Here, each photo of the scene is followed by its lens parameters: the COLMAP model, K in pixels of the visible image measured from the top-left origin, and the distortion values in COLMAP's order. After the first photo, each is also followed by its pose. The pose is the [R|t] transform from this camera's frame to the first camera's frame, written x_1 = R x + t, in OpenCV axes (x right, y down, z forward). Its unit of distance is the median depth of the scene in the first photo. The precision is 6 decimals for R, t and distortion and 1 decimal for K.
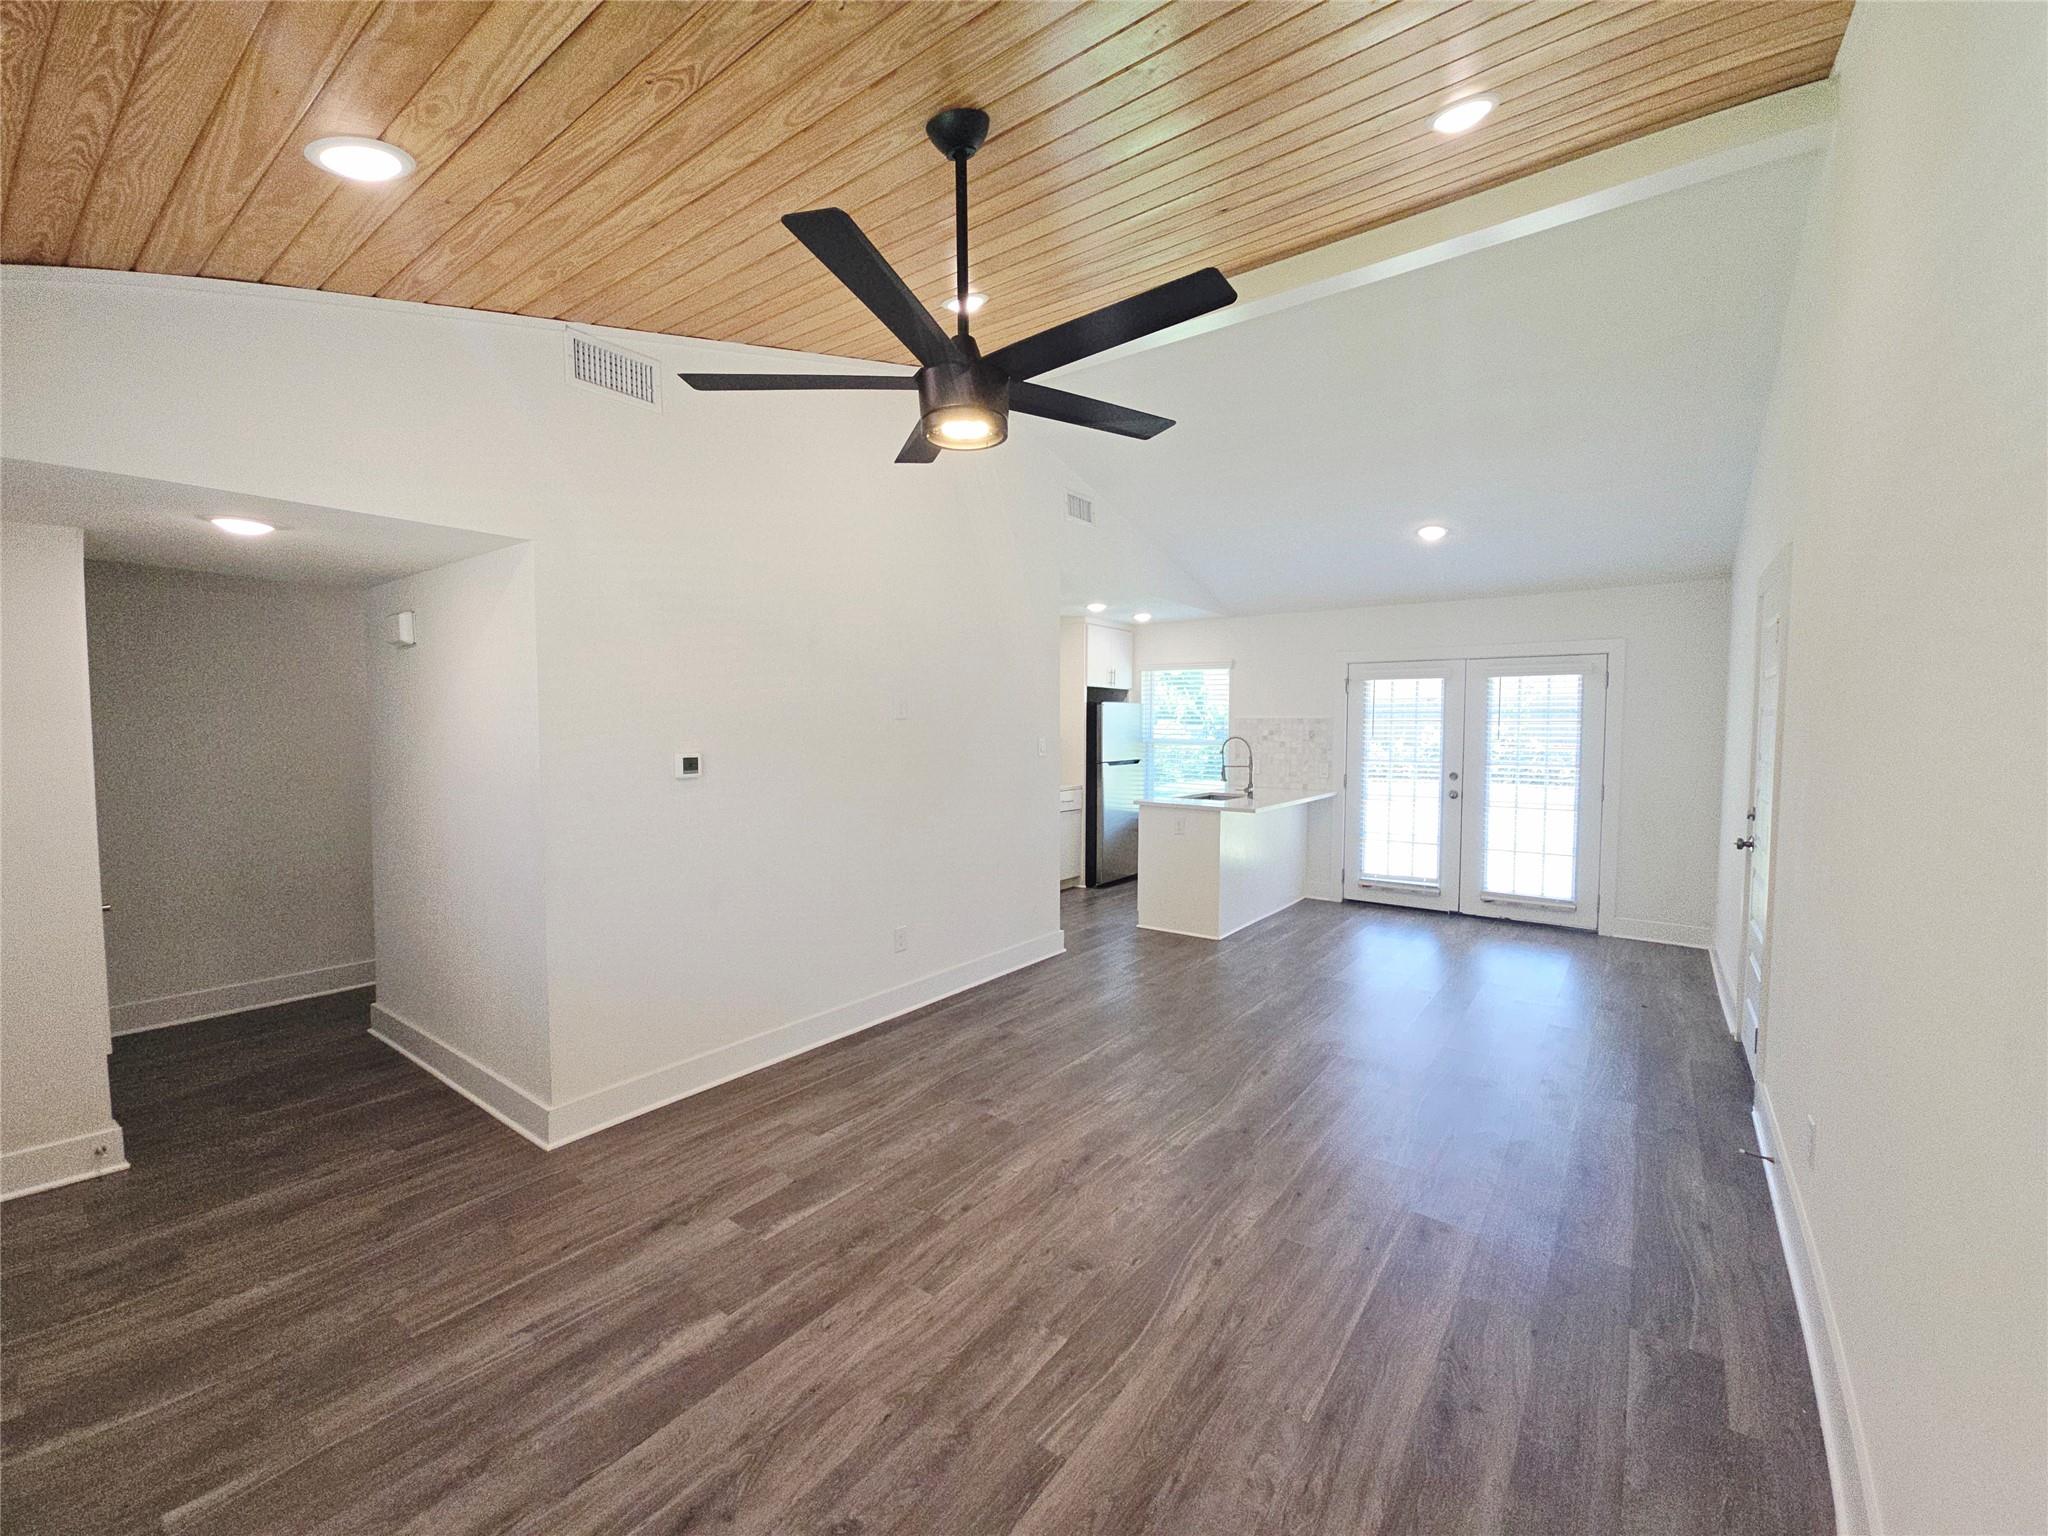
lens RADIAL K [[834.4, 0, 1031.0], [0, 834.4, 767.9], [0, 0, 1]] dist [0.001879, -0.000334]
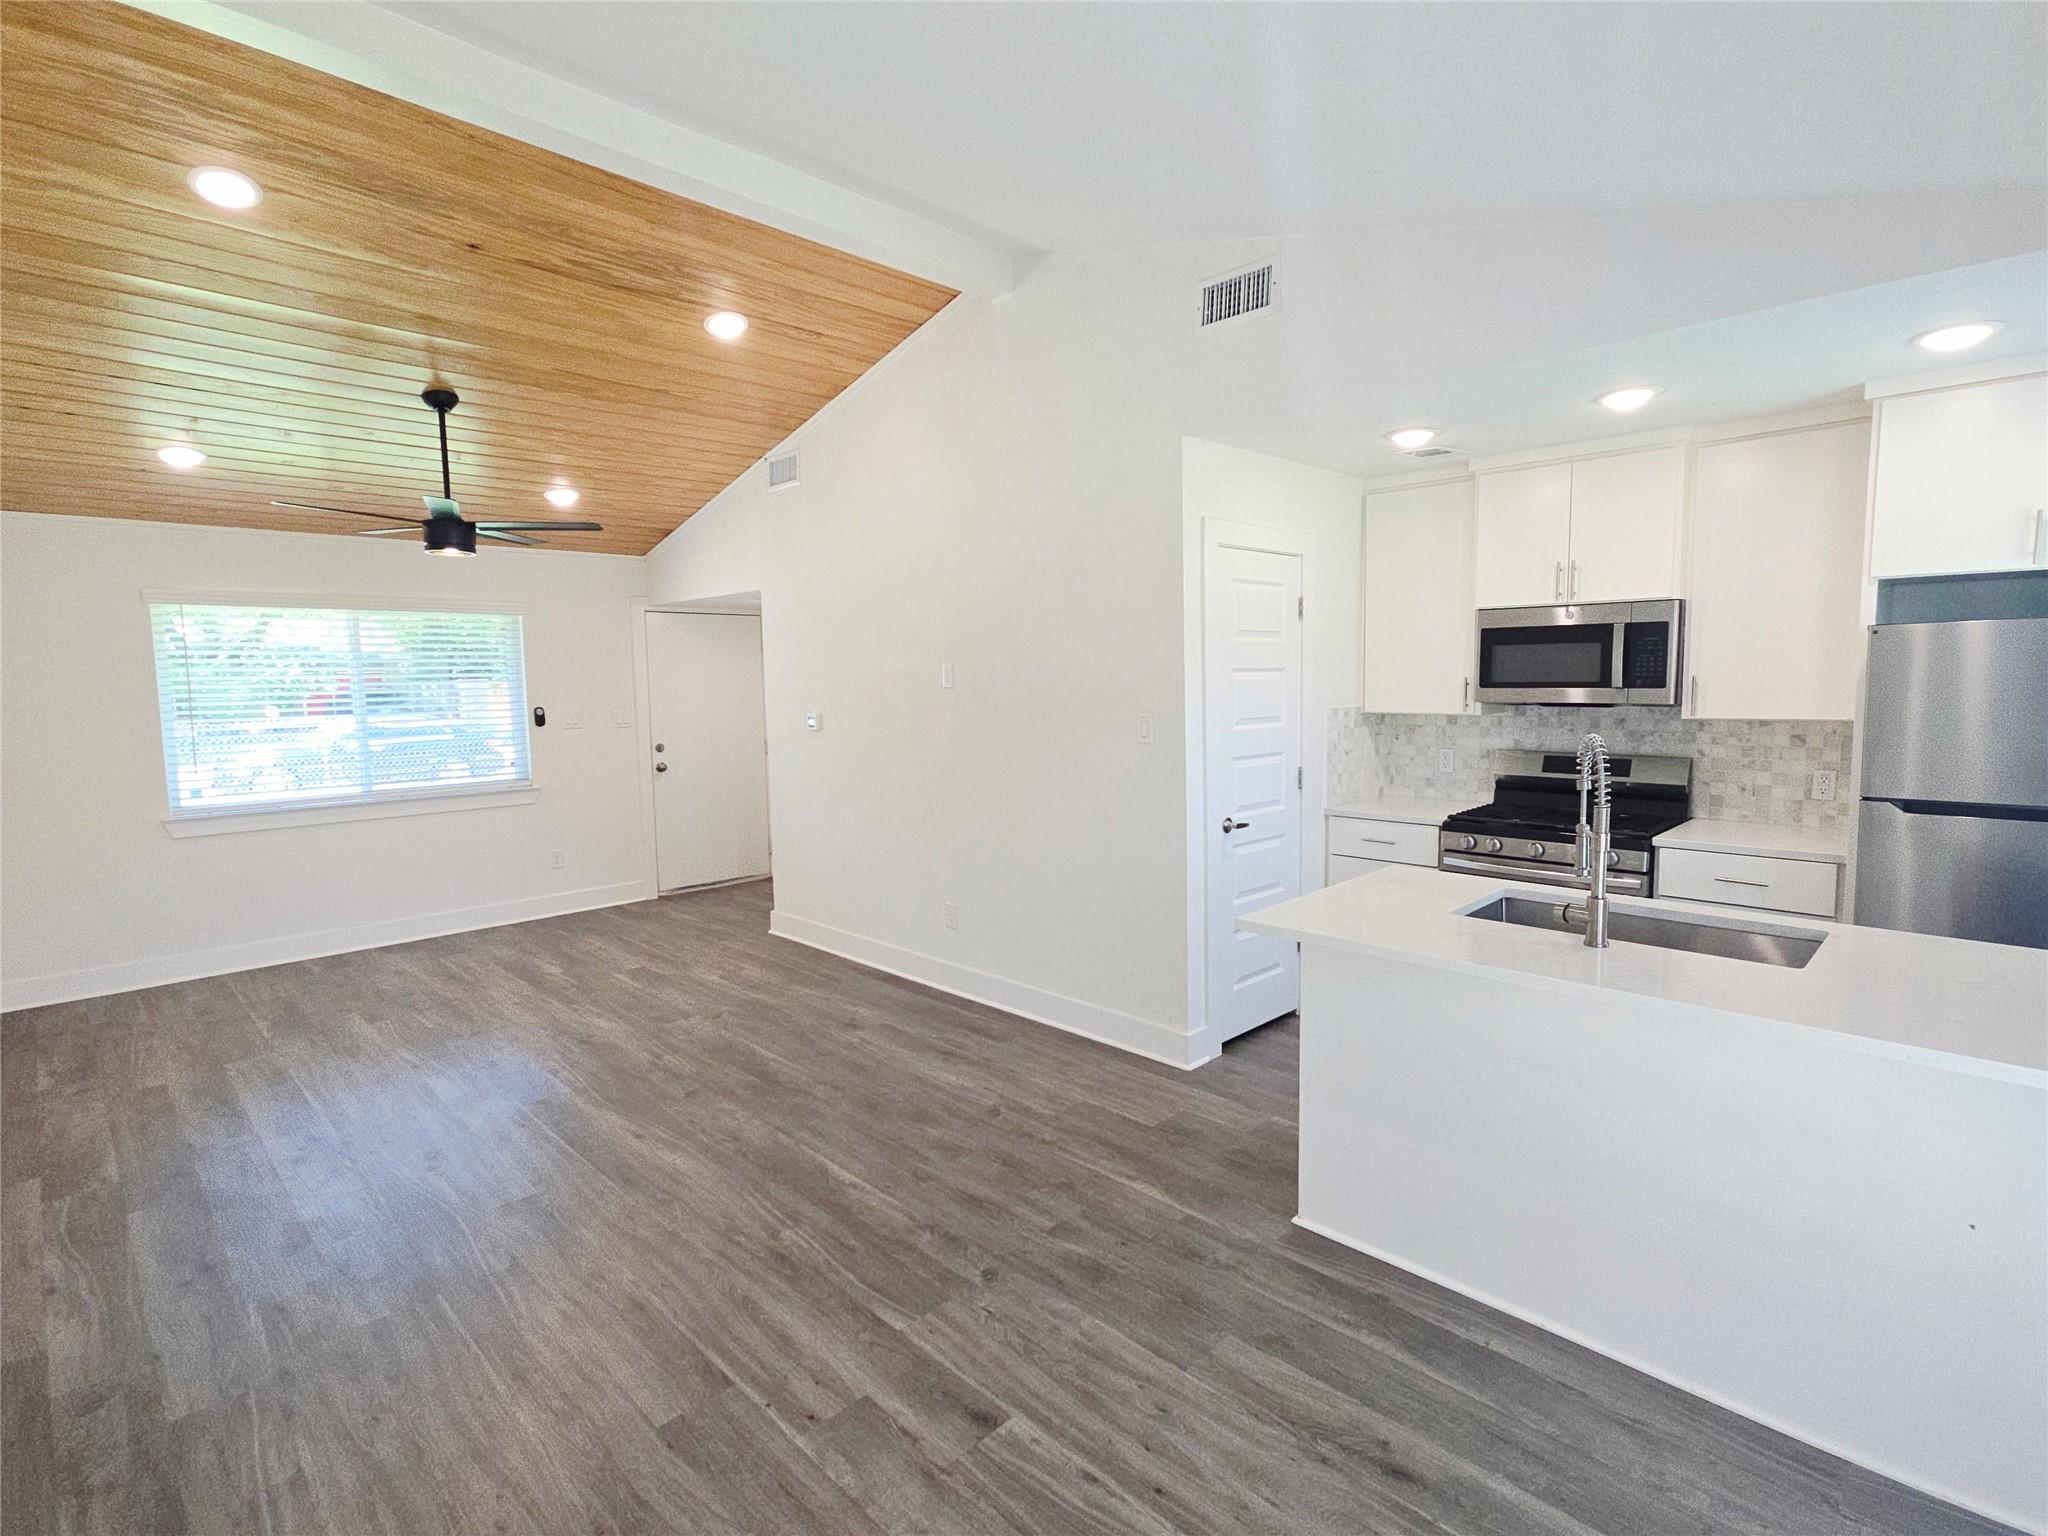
lens RADIAL K [[1004.3, 0, 1032.8], [0, 1004.3, 767.0], [0, 0, 1]] dist [0.002653, -0.001317]
pose [[-0.148797, 0.090350, -0.984732, 0.732822], [-0.037627, 0.994579, 0.096939, -0.062710], [0.988152, 0.051476, -0.144591, 0.957294]]
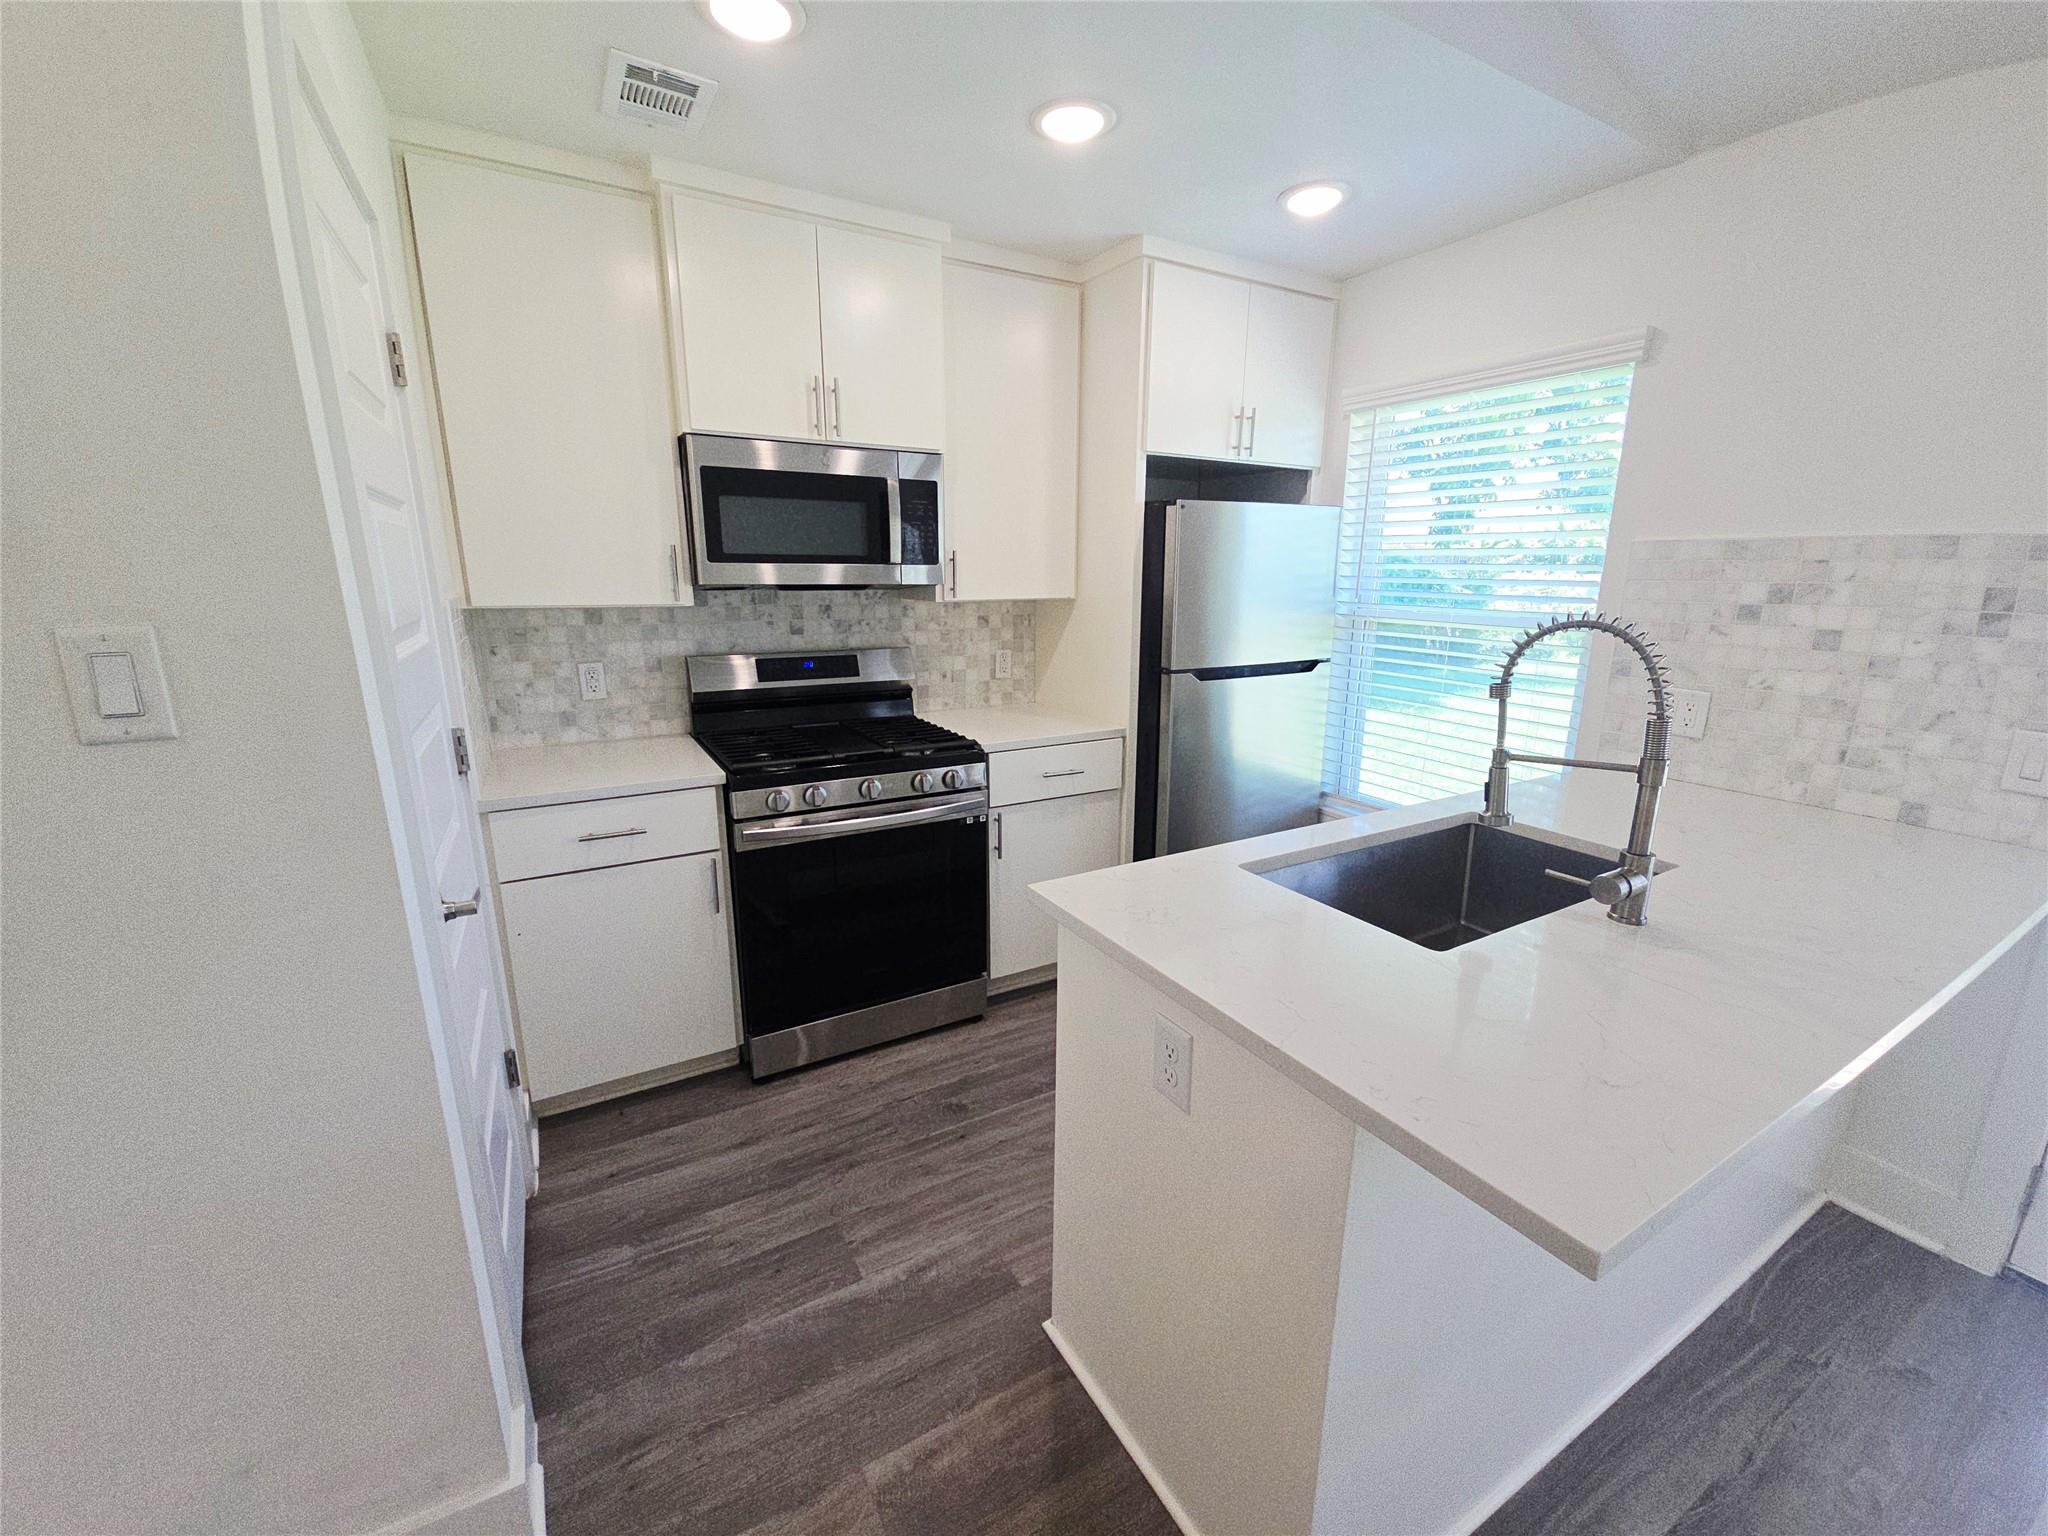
lens RADIAL K [[831.5, 0, 1031.4], [0, 831.5, 767.7], [0, 0, 1]] dist [0.002248, -0.000729]
pose [[0.917811, 0.093712, -0.385799, 0.229556], [-0.023186, 0.982736, 0.183552, -0.040557], [0.396340, -0.159521, 0.904139, 0.856437]]
